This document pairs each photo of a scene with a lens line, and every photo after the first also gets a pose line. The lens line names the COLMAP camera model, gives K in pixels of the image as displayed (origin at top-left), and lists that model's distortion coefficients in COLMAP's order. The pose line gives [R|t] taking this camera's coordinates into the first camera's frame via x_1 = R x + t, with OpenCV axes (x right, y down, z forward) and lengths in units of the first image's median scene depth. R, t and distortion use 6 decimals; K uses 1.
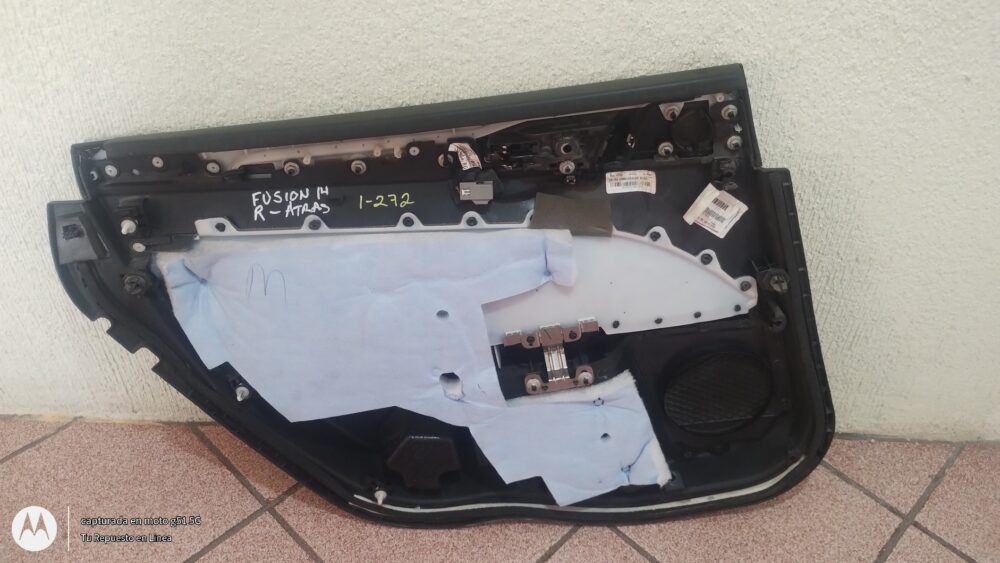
lens RADIAL K [[830.0, 0, 499.1], [0, 830.0, 280.5], [0, 0, 1]] dist [0.063194, -0.084710]
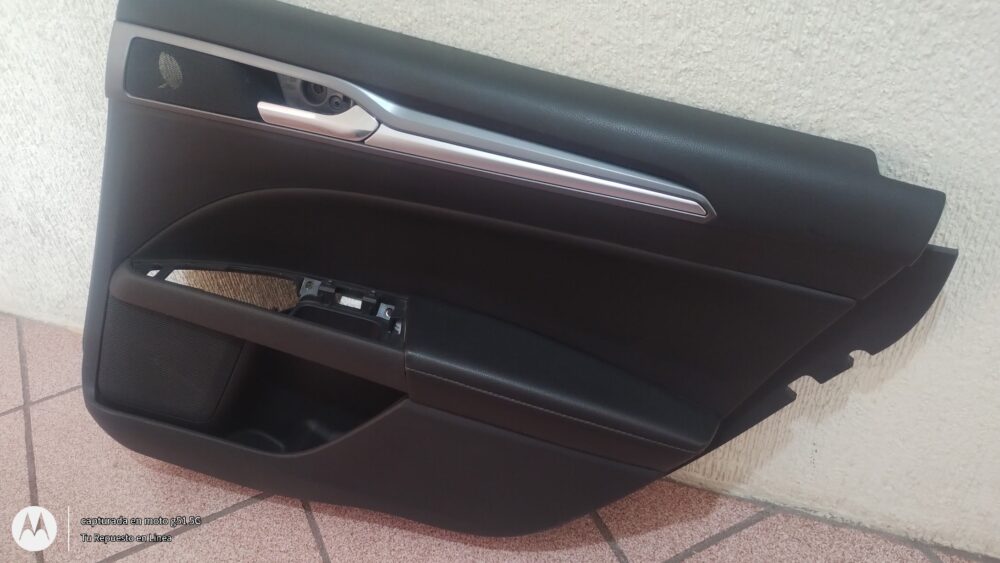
lens RADIAL K [[830.0, 0, 499.3], [0, 830.0, 280.9], [0, 0, 1]] dist [0.063194, -0.084710]
pose [[0.932846, 0.154895, -0.325279, 0.261519], [-0.145725, 0.987930, 0.052527, -0.050024], [0.329489, -0.001598, 0.944158, 0.209495]]
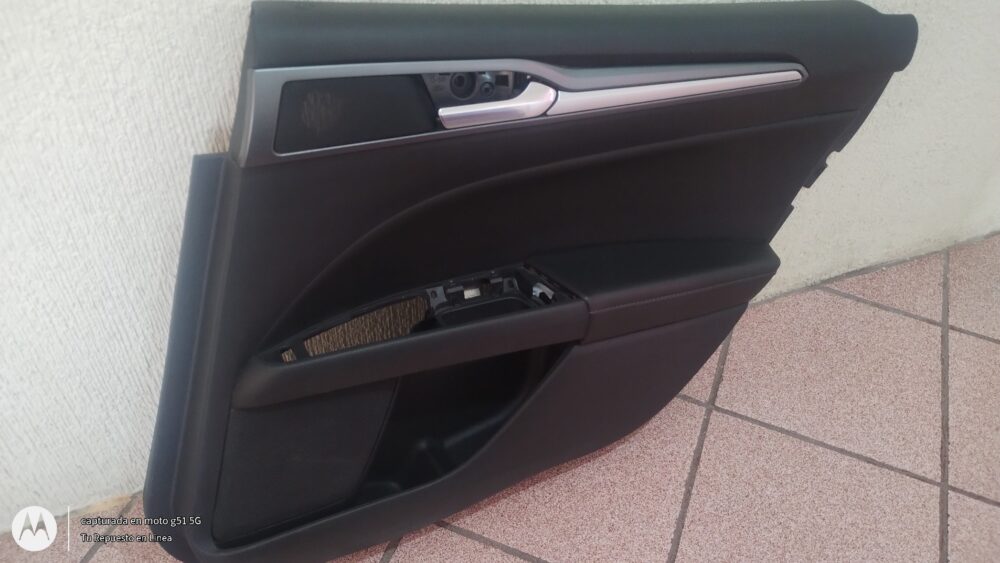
lens RADIAL K [[830.0, 0, 498.9], [0, 830.0, 281.5], [0, 0, 1]] dist [0.063194, -0.084710]
pose [[0.920969, -0.269286, 0.281605, -0.459000], [0.240920, 0.961581, 0.131606, -0.081087], [-0.306225, -0.053361, 0.950462, 0.147618]]
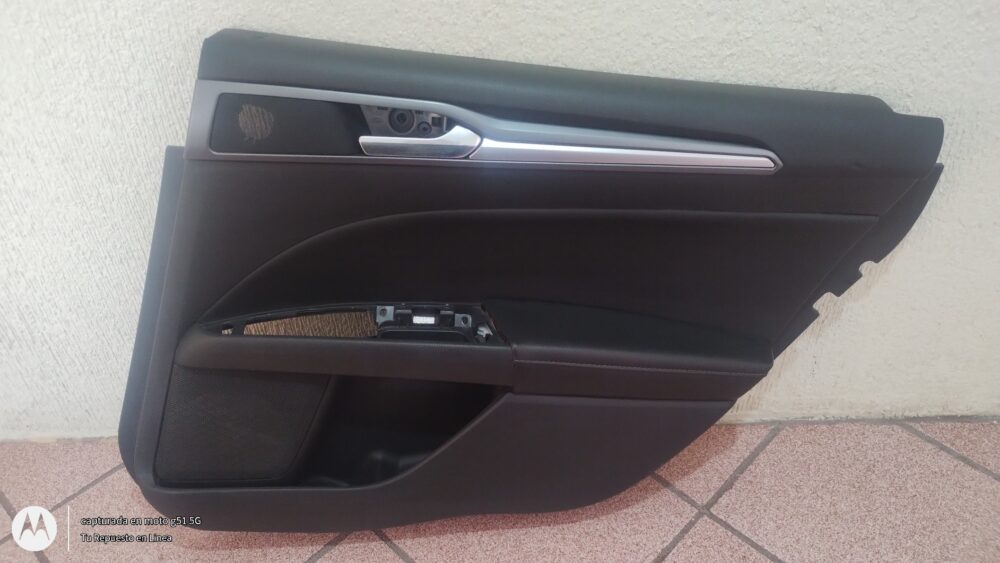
lens RADIAL K [[830.0, 0, 497.8], [0, 830.0, 281.2], [0, 0, 1]] dist [0.063194, -0.084710]
pose [[0.997417, -0.055916, -0.045097, -0.077697], [0.055218, 0.998337, -0.016566, 0.026021], [0.045948, 0.014033, 0.998845, 0.049467]]
